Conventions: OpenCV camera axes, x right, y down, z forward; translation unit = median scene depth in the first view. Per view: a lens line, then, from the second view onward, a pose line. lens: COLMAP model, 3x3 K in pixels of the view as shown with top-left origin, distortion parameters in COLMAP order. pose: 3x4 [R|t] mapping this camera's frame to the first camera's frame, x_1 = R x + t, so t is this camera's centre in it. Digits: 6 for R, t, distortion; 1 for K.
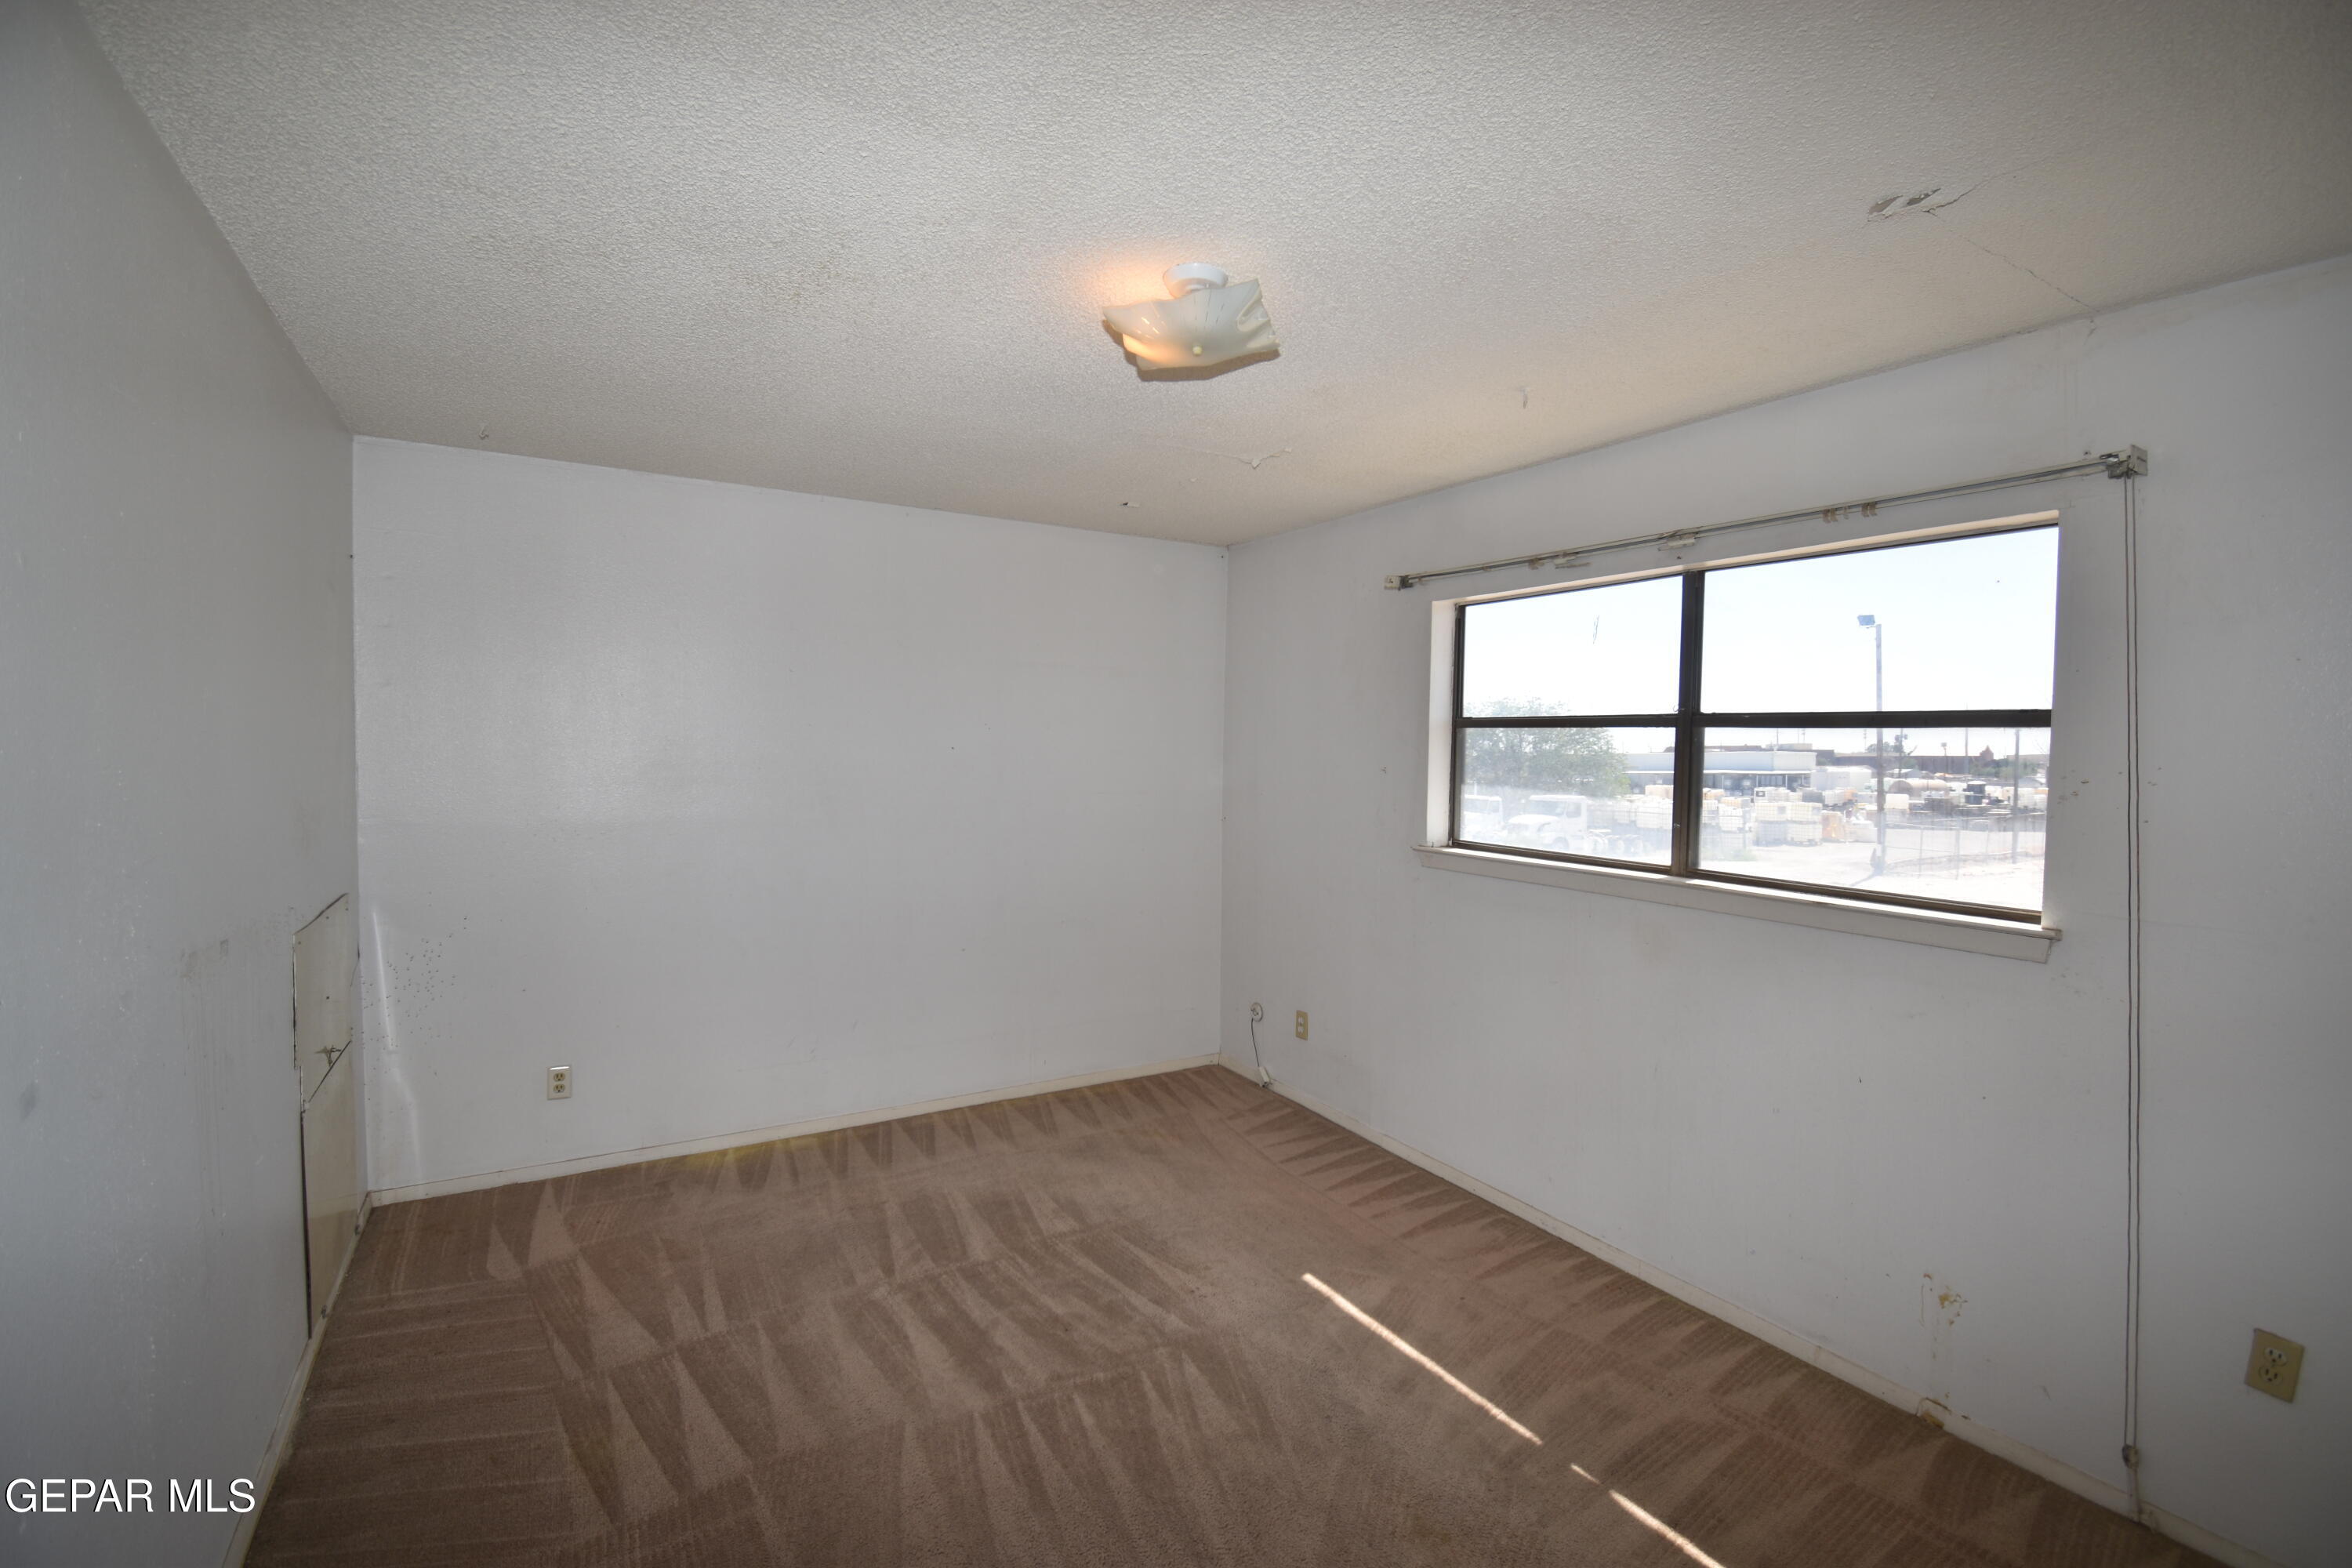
lens RADIAL K [[1044.0, 0, 1176.0], [0, 1044.0, 784.0], [0, 0, 1]] dist [0.027275, -0.028950]
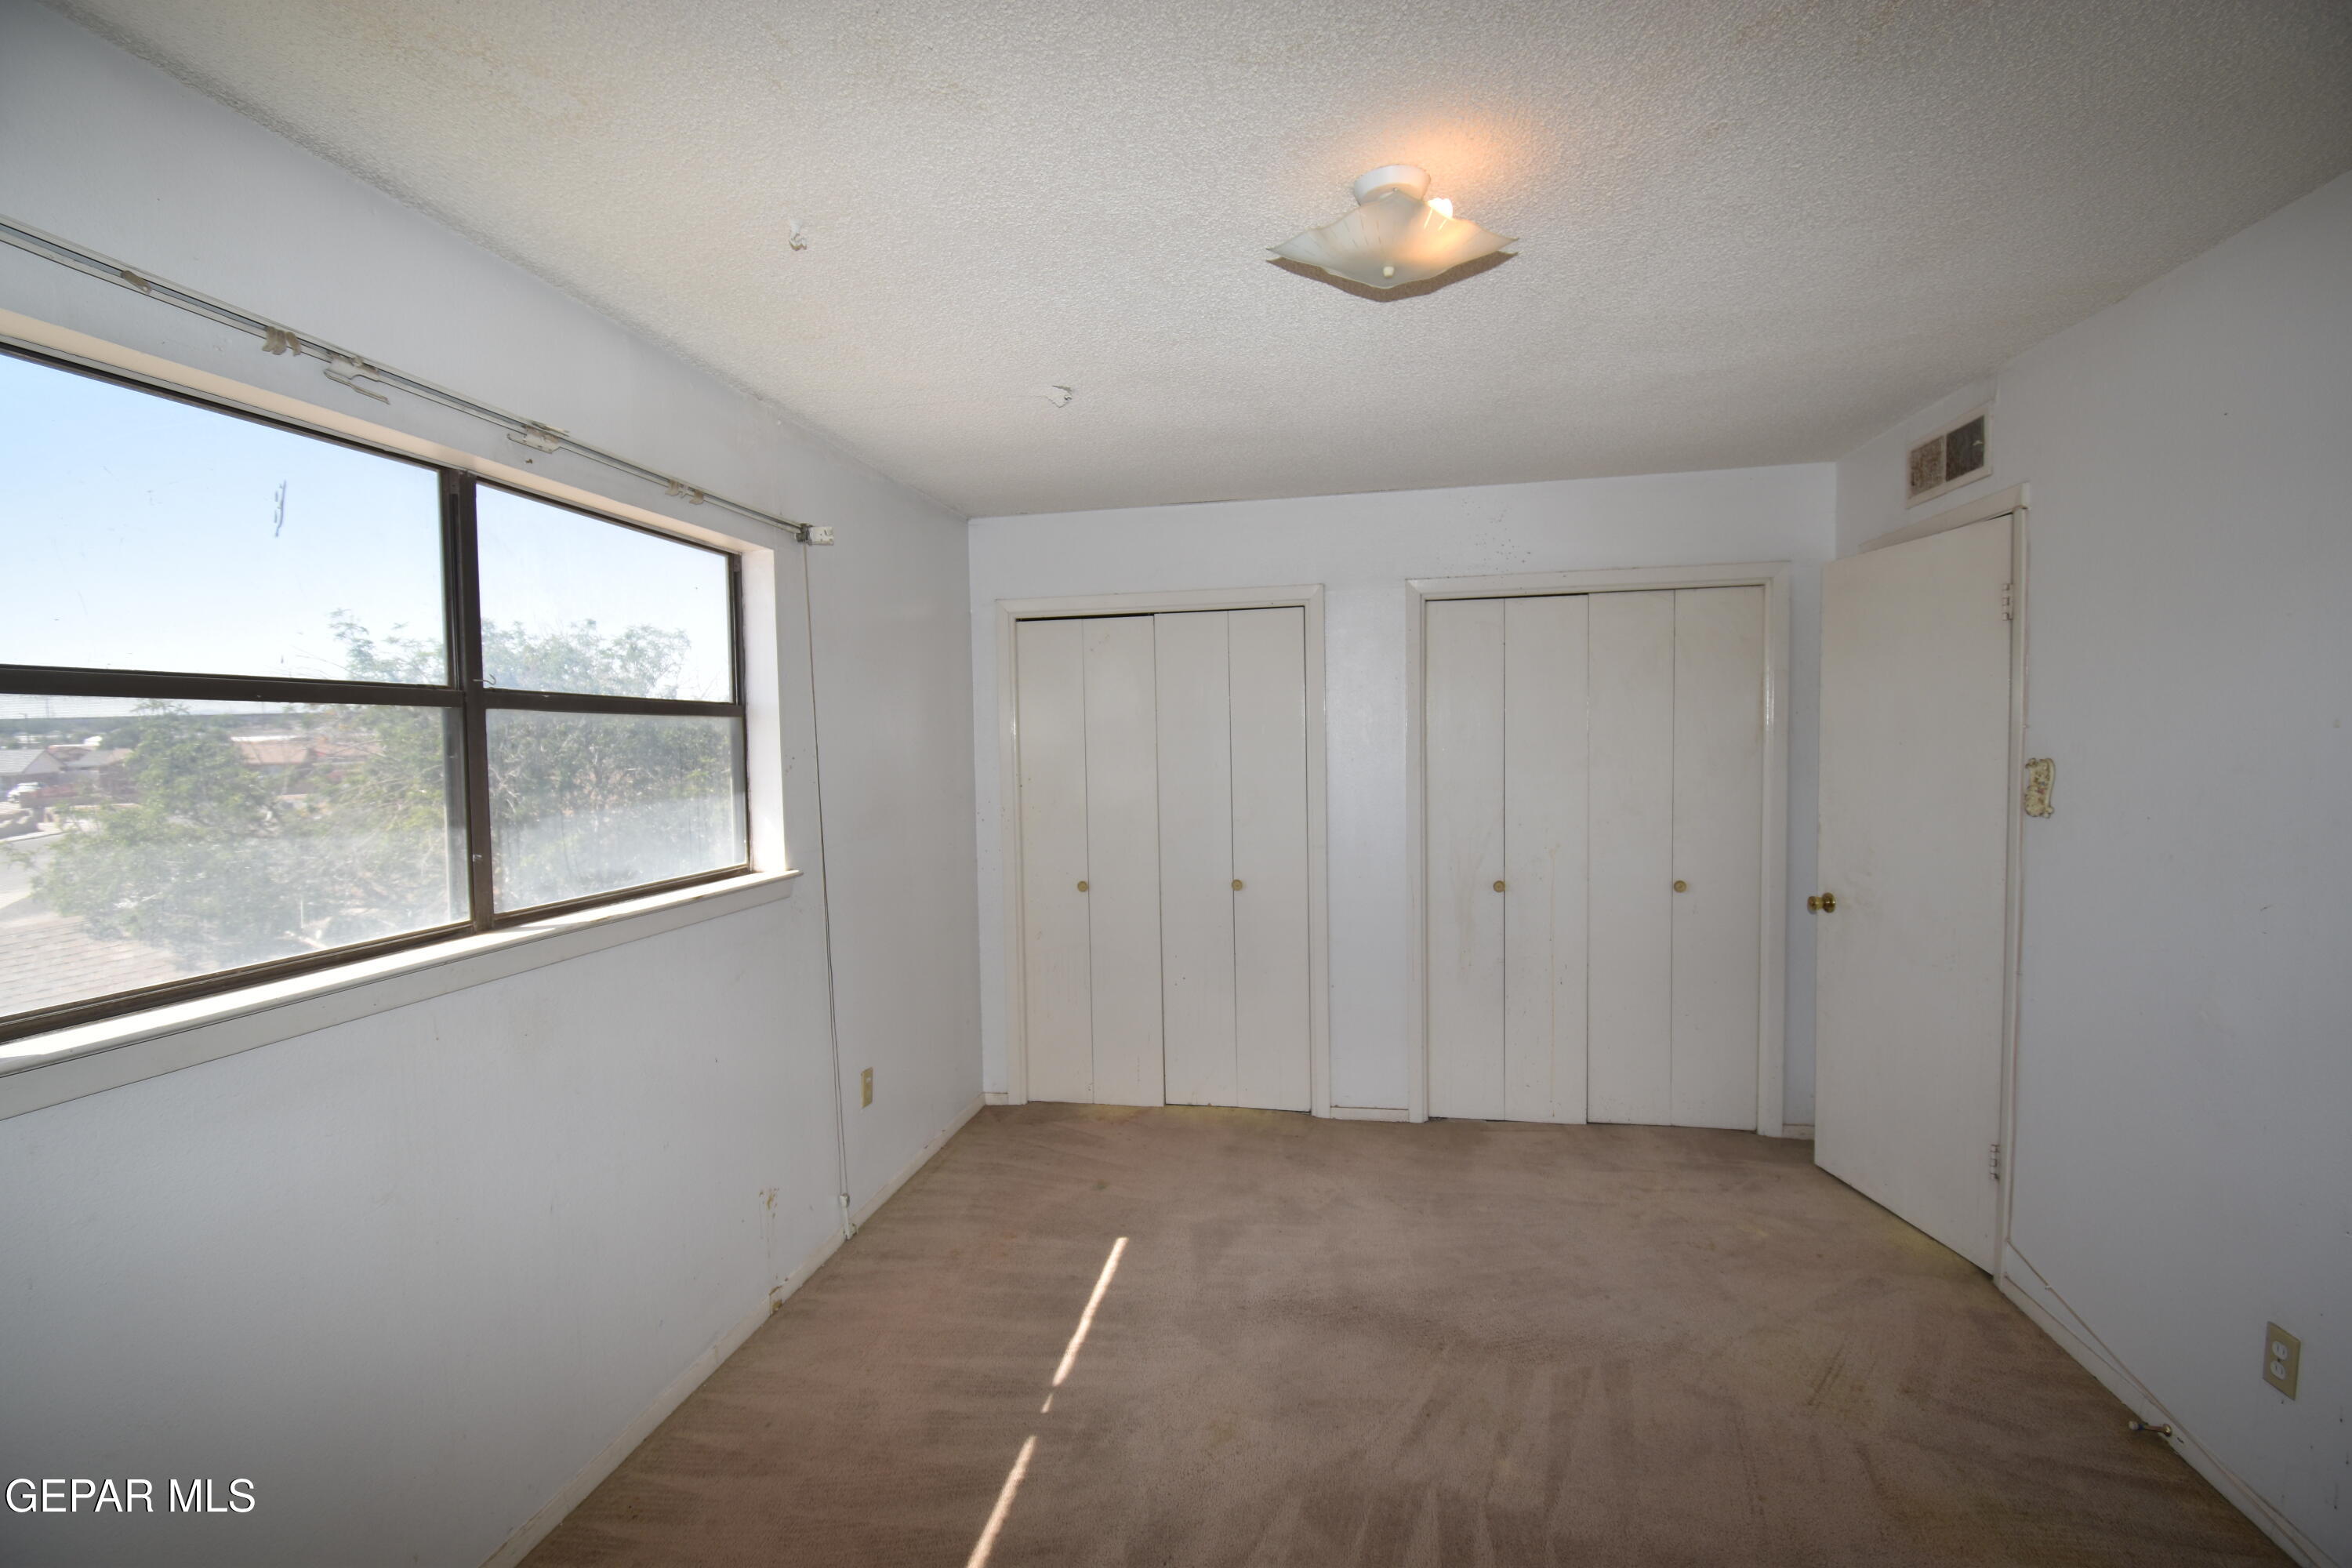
lens RADIAL K [[1044.0, 0, 1176.0], [0, 1044.0, 784.0], [0, 0, 1]] dist [0.027275, -0.028950]
pose [[-0.756878, -0.035529, 0.652590, -0.289919], [0.027119, 0.995954, 0.085675, -0.051419], [-0.652994, 0.082543, -0.752852, 1.225350]]
